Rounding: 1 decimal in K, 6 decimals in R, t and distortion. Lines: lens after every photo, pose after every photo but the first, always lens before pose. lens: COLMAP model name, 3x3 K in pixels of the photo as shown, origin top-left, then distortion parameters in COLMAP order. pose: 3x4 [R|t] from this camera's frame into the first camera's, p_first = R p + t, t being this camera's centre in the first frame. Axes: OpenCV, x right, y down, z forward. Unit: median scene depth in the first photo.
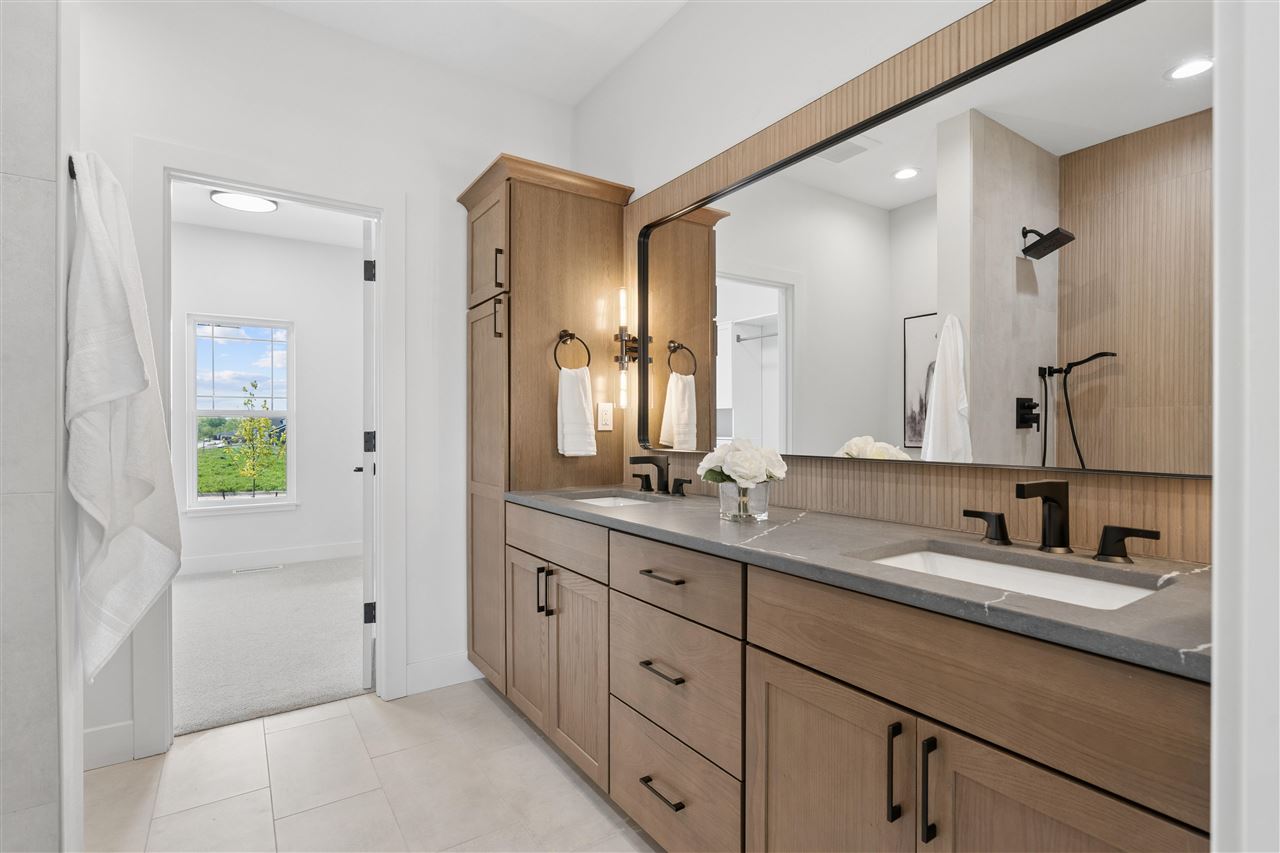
lens RADIAL K [[609.1, 0, 640.5], [0, 609.1, 427.9], [0, 0, 1]] dist [-0.003612, 0.000515]
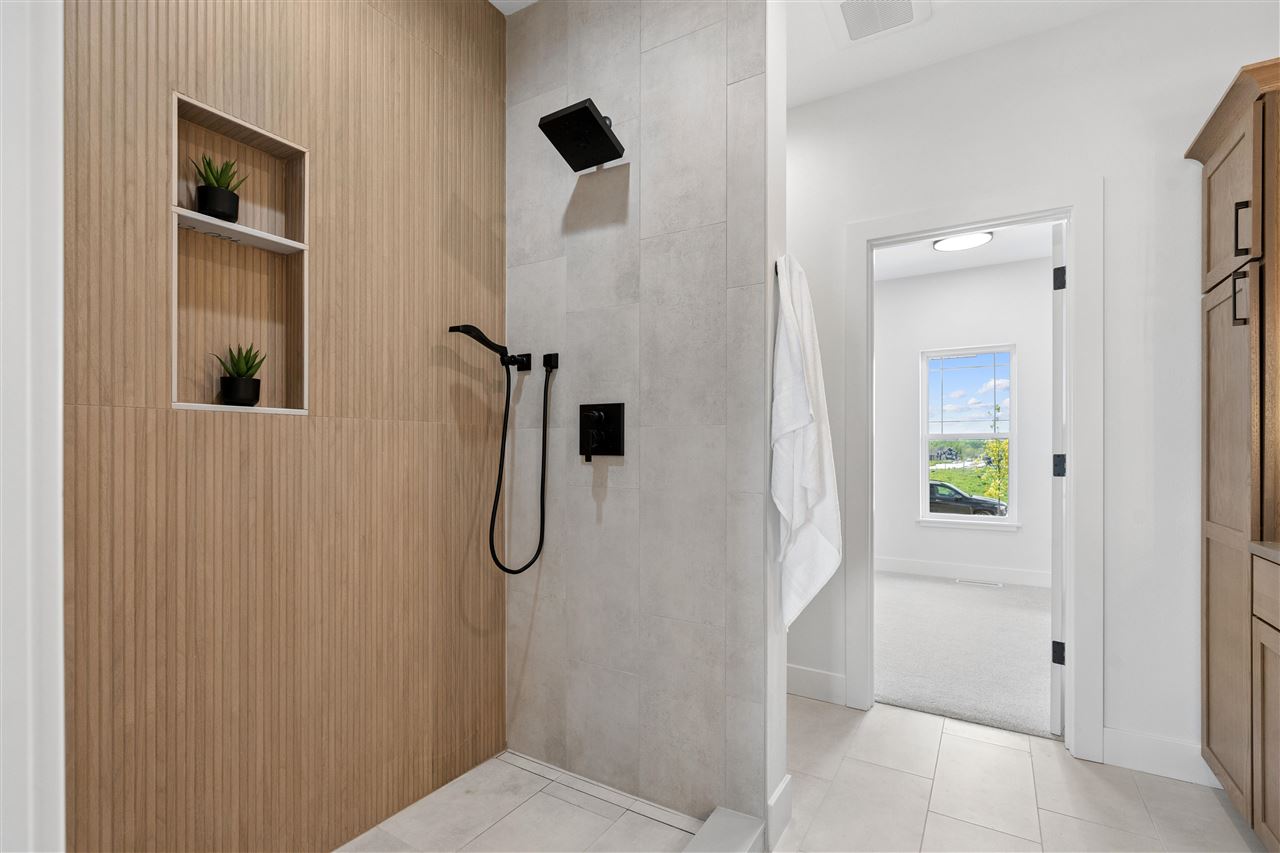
lens RADIAL K [[582.4, 0, 634.5], [0, 582.4, 447.8], [0, 0, 1]] dist [-0.000586, -0.001100]
pose [[0.414825, -0.000600, -0.909901, 0.086572], [-0.001654, 0.999998, -0.001413, -0.001574], [0.909900, 0.002091, 0.414823, 0.058552]]
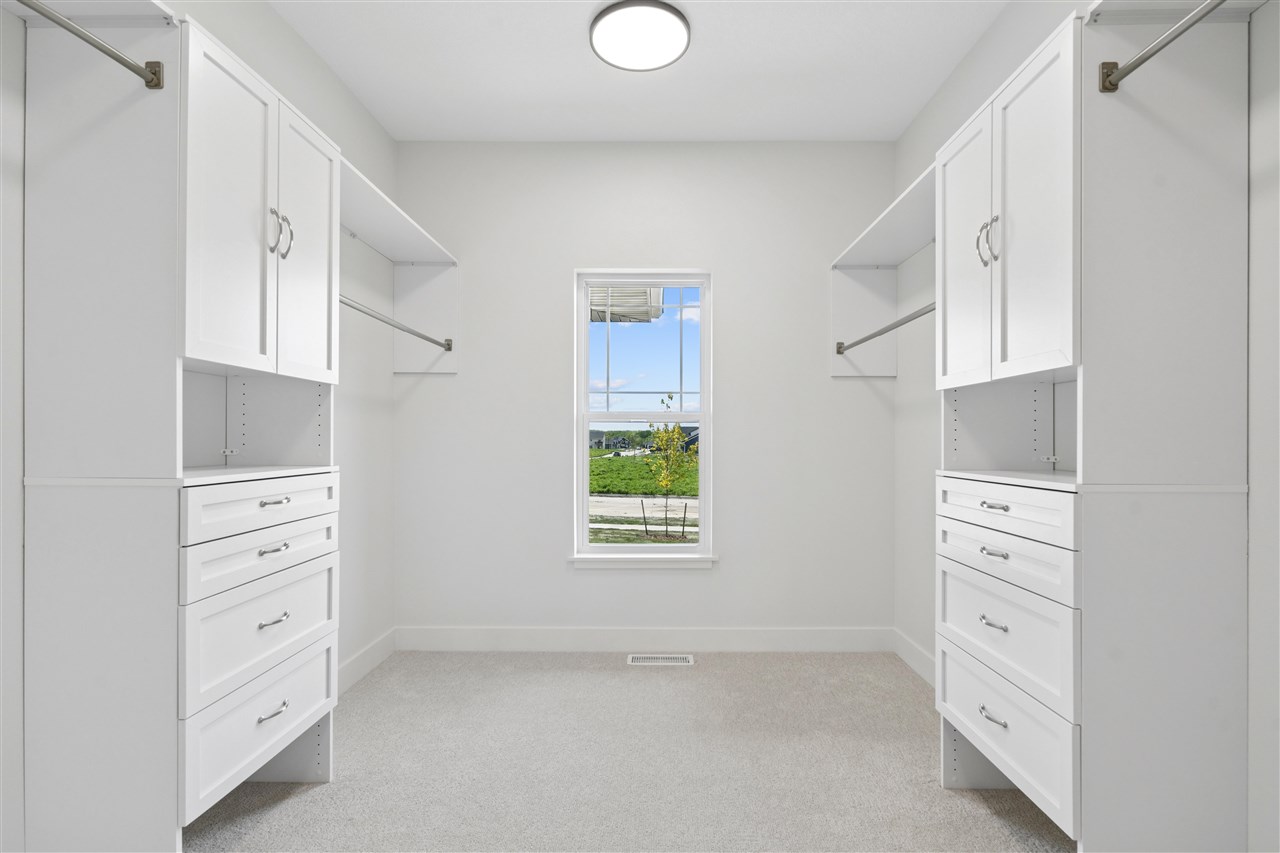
lens RADIAL K [[582.4, 0, 641.7], [0, 582.4, 433.5], [0, 0, 1]] dist [-0.000586, -0.001100]
pose [[0.816402, -0.002189, -0.577480, -0.550056], [-0.003879, 0.999949, -0.009276, 0.003054], [0.577471, 0.009813, 0.816352, 0.920212]]
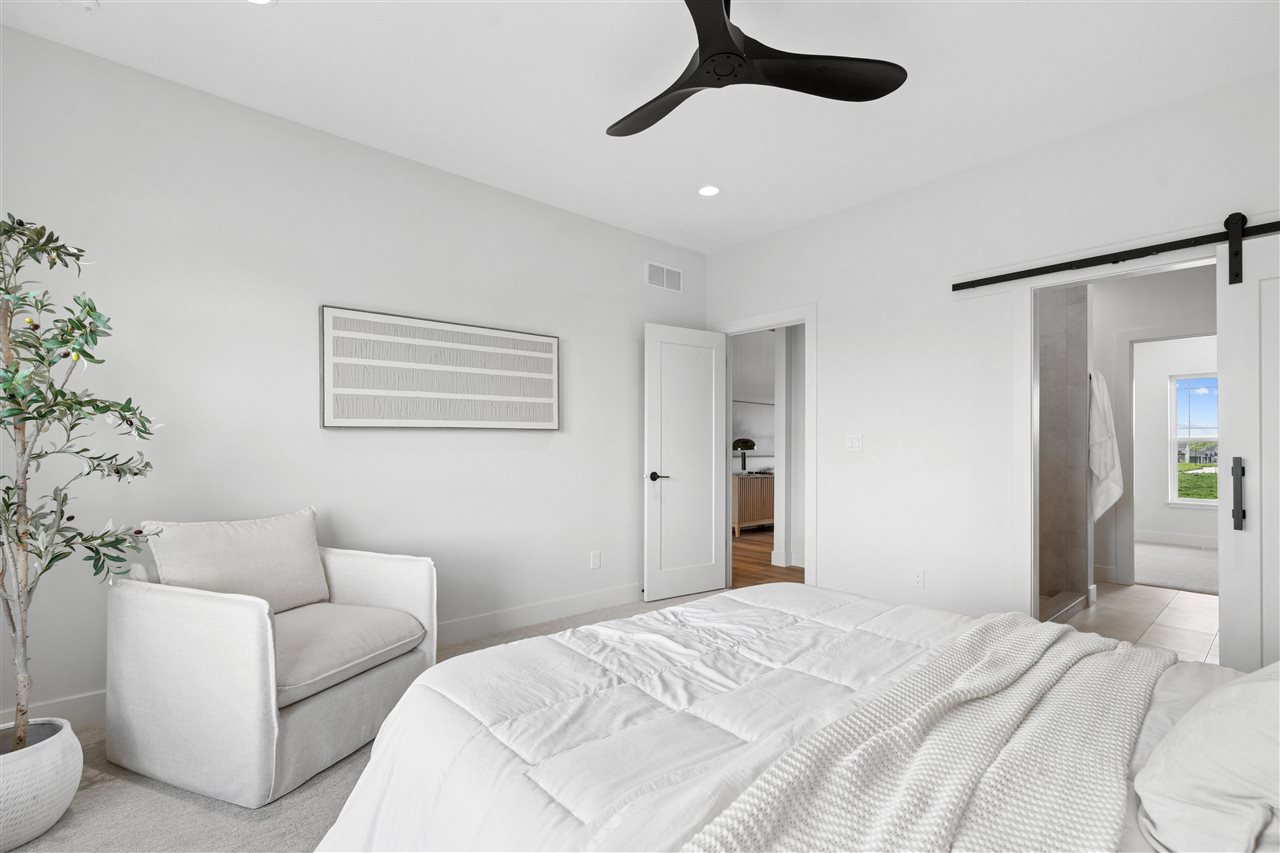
lens RADIAL K [[582.4, 0, 628.9], [0, 582.4, 440.4], [0, 0, 1]] dist [-0.000586, -0.001100]
pose [[0.125495, -0.005474, -0.992079, 1.028092], [-0.007755, 0.999949, -0.006499, -0.004520], [0.992064, 0.008509, 0.125446, -1.030221]]
